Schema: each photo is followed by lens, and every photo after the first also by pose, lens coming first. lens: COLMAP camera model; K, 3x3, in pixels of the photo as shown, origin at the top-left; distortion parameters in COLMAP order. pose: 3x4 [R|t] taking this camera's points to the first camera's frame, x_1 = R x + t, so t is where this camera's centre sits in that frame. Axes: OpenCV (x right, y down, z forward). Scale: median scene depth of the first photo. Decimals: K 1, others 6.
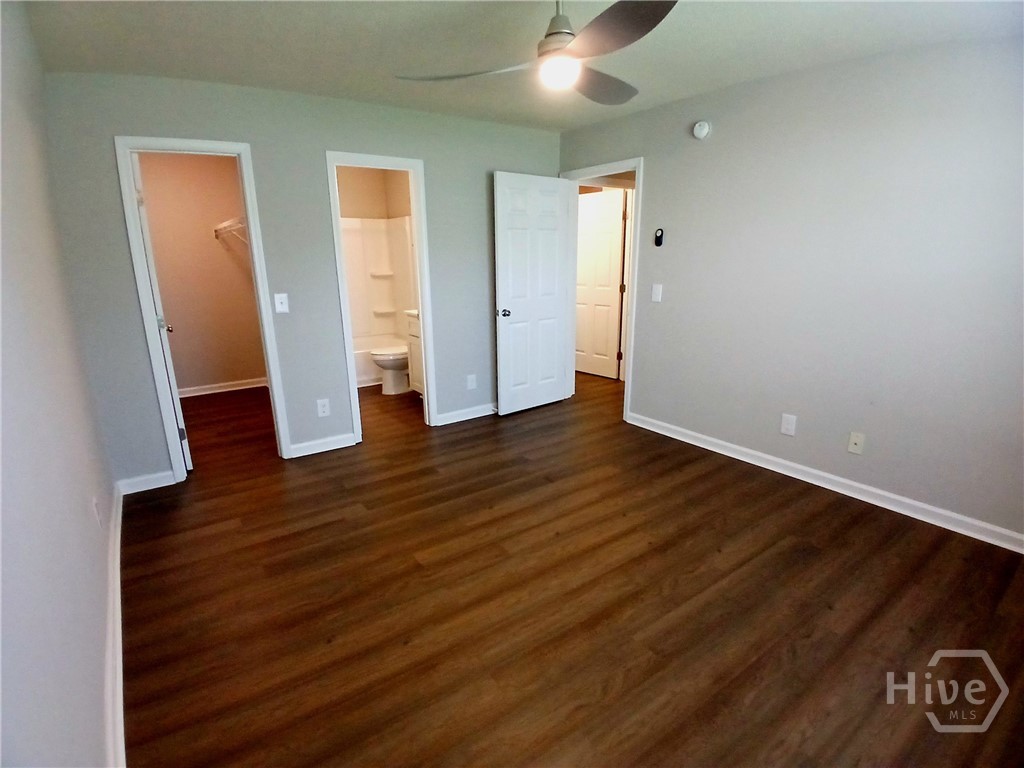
lens RADIAL K [[527.4, 0, 512.0], [0, 527.4, 384.0], [0, 0, 1]] dist [-0.054759, 0.000040]
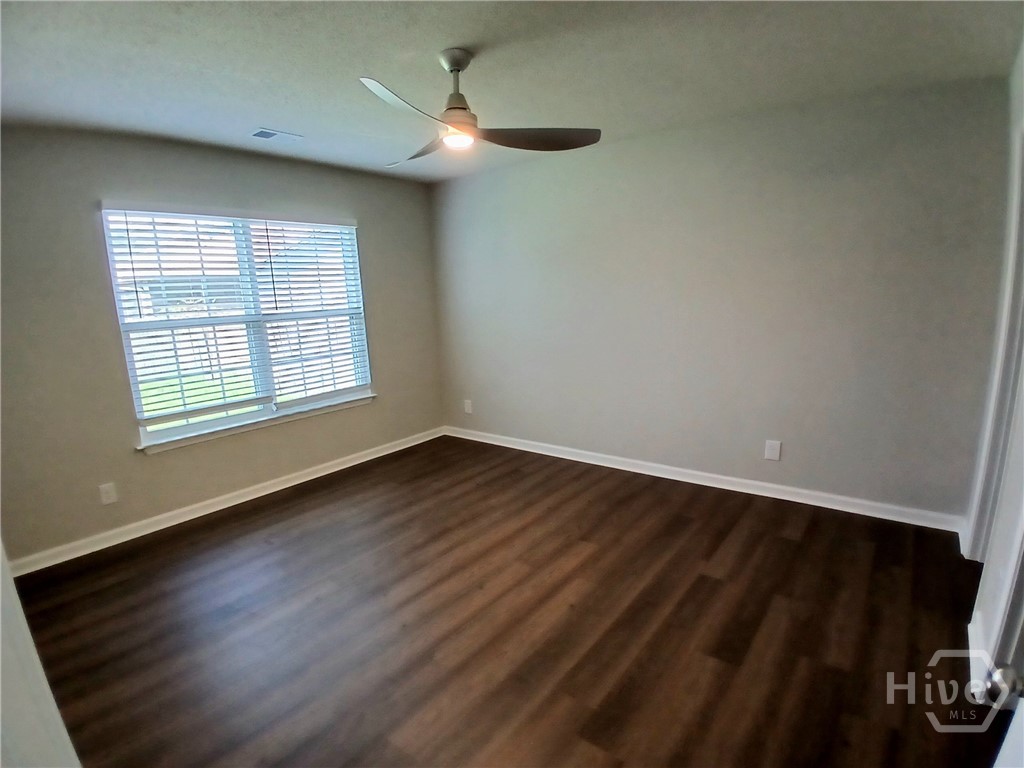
lens RADIAL K [[491.0, 0, 512.0], [0, 491.0, 384.0], [0, 0, 1]] dist [-0.064489, -0.000254]
pose [[-0.958510, 0.110760, -0.262661, 0.257022], [-0.004936, 0.914840, 0.403787, -0.472355], [0.285016, 0.388331, -0.876336, 1.890960]]
